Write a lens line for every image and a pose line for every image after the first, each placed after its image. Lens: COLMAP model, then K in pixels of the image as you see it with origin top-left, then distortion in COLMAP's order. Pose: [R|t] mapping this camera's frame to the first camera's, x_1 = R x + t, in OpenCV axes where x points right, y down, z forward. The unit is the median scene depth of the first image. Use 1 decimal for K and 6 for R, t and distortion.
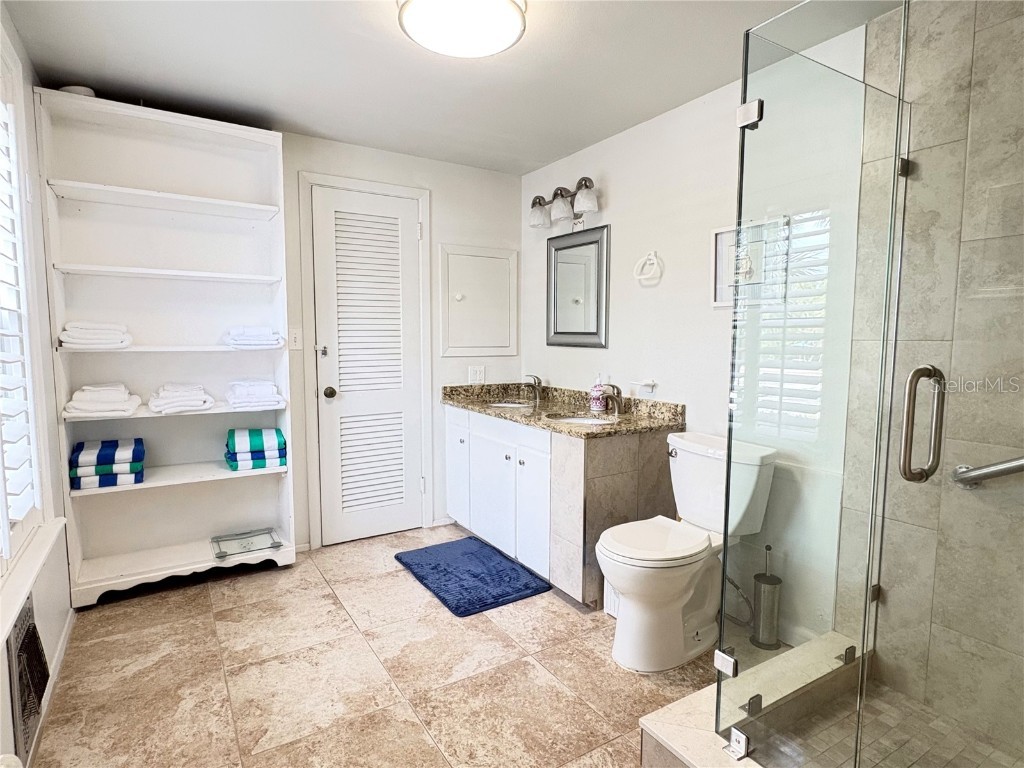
lens RADIAL K [[583.8, 0, 545.5], [0, 583.8, 384.0], [0, 0, 1]] dist [0.000605, 0.000099]
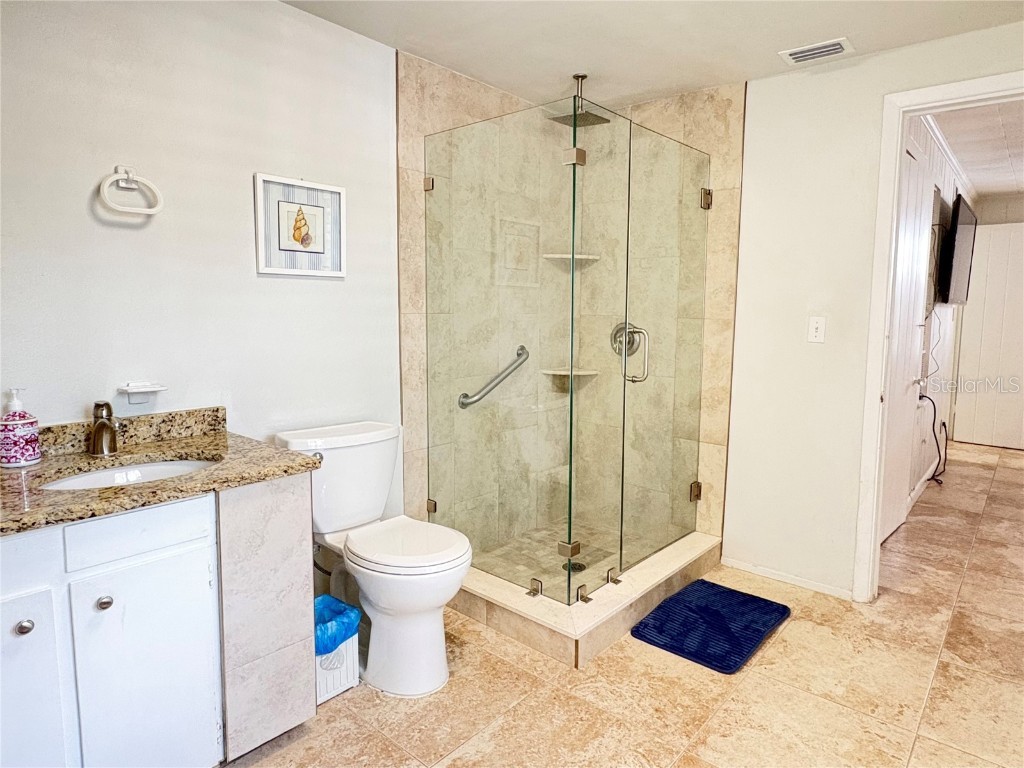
lens RADIAL K [[583.8, 0, 545.5], [0, 583.8, 384.0], [0, 0, 1]] dist [0.000605, 0.000099]
pose [[-0.301142, -0.120610, 0.945921, -0.674642], [0.059288, 0.987682, 0.144810, -0.087845], [-0.951734, 0.099690, -0.290282, 1.020023]]
